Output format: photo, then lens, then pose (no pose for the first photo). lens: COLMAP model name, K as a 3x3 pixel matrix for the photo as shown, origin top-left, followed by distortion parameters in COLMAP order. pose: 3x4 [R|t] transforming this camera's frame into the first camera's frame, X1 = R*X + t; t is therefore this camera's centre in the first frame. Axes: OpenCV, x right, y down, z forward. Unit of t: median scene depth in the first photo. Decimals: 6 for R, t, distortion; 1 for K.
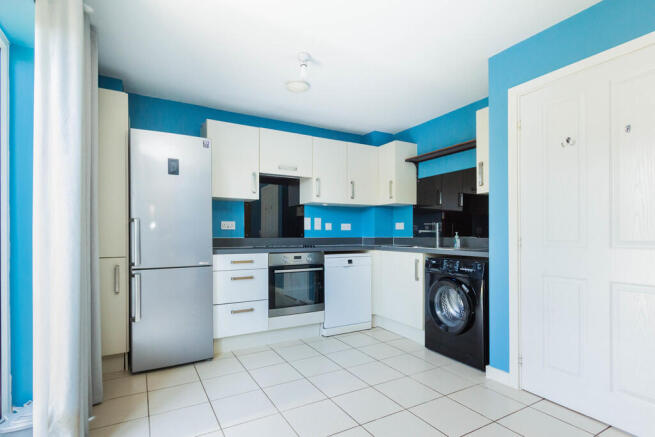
lens RADIAL K [[327.9, 0, 315.4], [0, 327.9, 234.2], [0, 0, 1]] dist [0.026366, -0.000495]
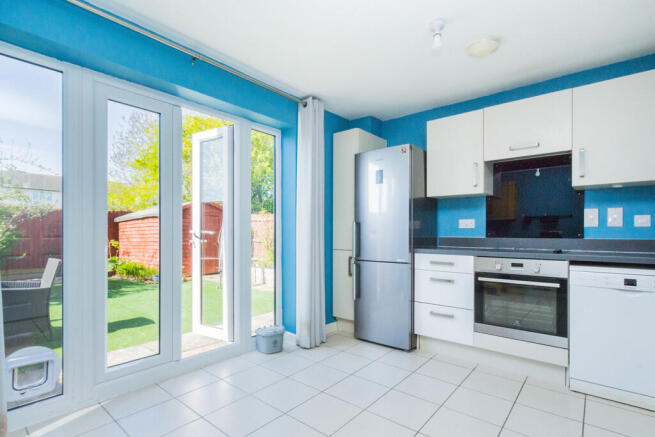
lens RADIAL K [[327.9, 0, 315.4], [0, 327.9, 234.2], [0, 0, 1]] dist [0.026366, -0.000495]
pose [[0.356103, 0.007260, -0.934419, 0.495089], [0.002864, 0.999957, 0.008860, -0.007747], [0.934442, -0.005832, 0.356067, 0.301373]]
